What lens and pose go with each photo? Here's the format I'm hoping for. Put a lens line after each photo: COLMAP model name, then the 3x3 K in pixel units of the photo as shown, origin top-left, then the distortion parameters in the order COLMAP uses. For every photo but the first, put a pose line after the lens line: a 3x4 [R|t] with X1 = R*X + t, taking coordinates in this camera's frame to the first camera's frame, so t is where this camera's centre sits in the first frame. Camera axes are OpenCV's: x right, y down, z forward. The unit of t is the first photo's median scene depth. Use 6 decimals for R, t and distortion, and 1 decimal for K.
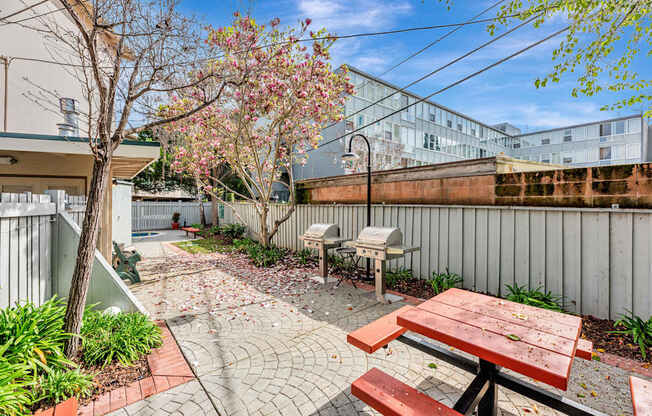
lens RADIAL K [[254.2, 0, 326.0], [0, 254.2, 208.0], [0, 0, 1]] dist [-0.000541, -0.000060]
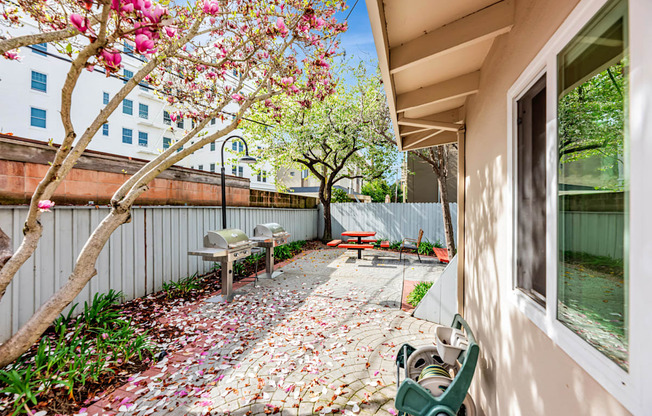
lens RADIAL K [[254.2, 0, 326.0], [0, 254.2, 208.0], [0, 0, 1]] dist [-0.000541, -0.000060]
pose [[-0.498522, -0.015017, 0.866747, -0.865795], [-0.005544, 0.999885, 0.014135, -0.025930], [-0.866860, 0.002242, -0.498547, 1.159449]]
